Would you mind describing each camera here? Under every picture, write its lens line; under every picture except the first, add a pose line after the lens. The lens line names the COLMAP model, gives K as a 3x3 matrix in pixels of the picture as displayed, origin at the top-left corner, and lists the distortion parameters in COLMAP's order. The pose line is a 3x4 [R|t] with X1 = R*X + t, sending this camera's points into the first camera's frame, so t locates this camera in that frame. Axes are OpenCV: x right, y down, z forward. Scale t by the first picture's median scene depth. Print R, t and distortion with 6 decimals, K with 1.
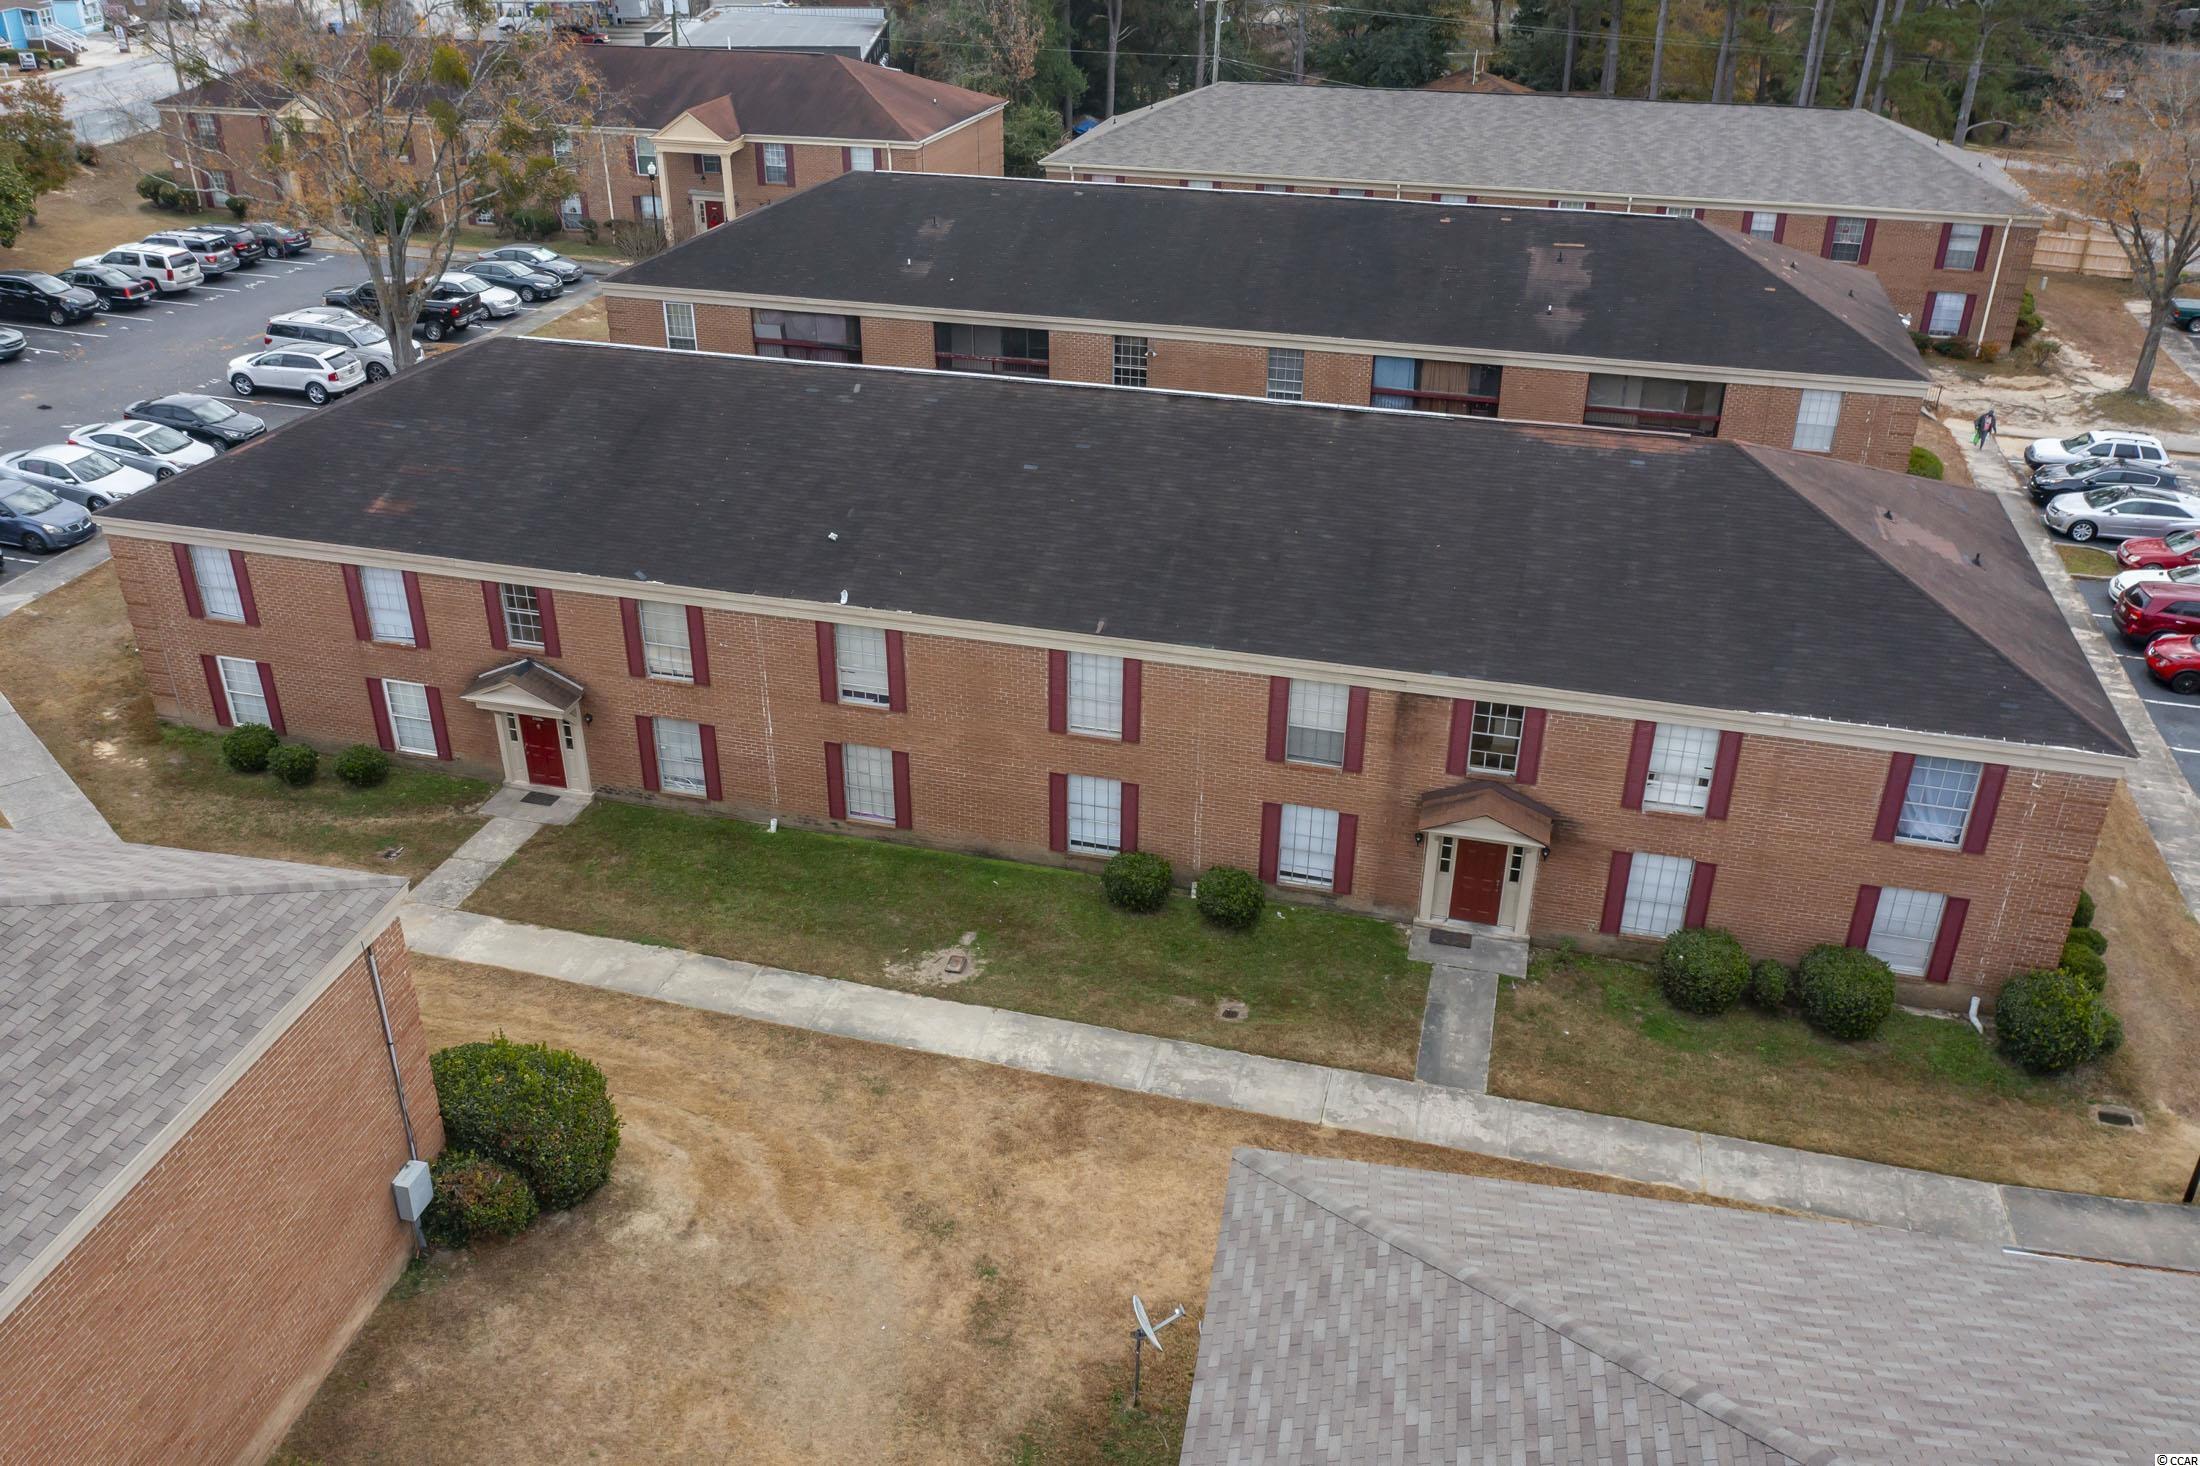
lens RADIAL K [[1794.8, 0, 1100.0], [0, 1794.8, 733.0], [0, 0, 1]] dist [-0.012500, -0.003499]
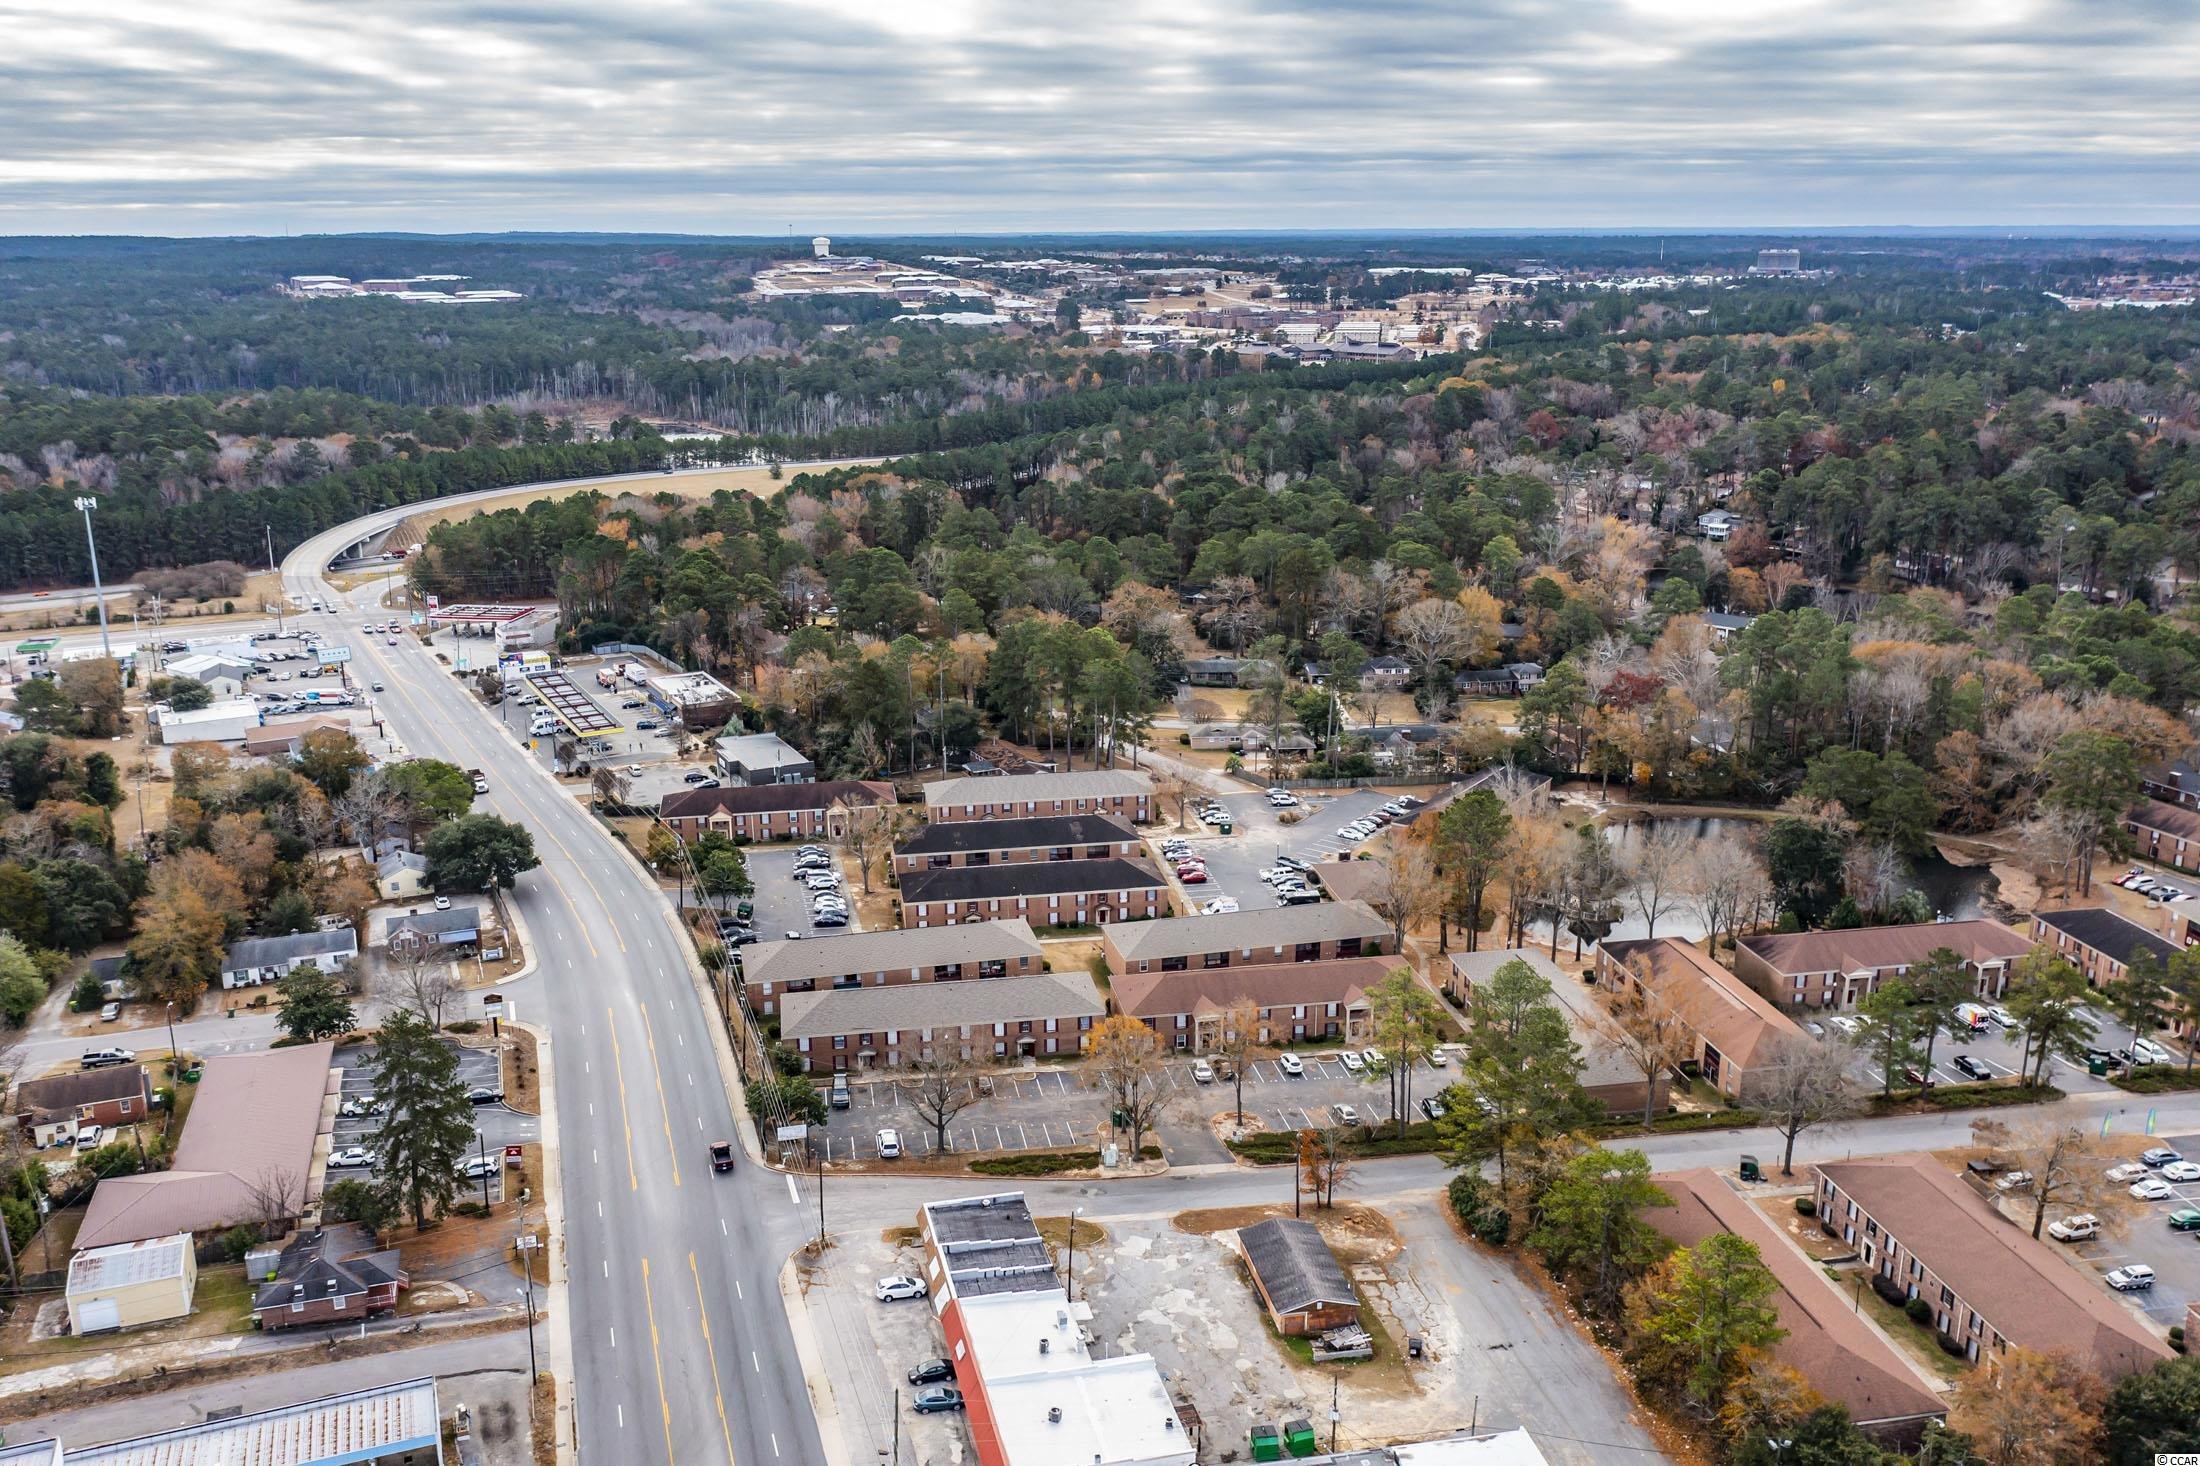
lens RADIAL K [[1794.8, 0, 1100.0], [0, 1794.8, 733.0], [0, 0, 1]] dist [-0.012500, -0.003499]
pose [[0.910792, -0.130532, 0.391689, -1.934826], [0.212623, 0.961521, -0.173979, 0.469715], [-0.353907, 0.241740, 0.903500, -4.394104]]
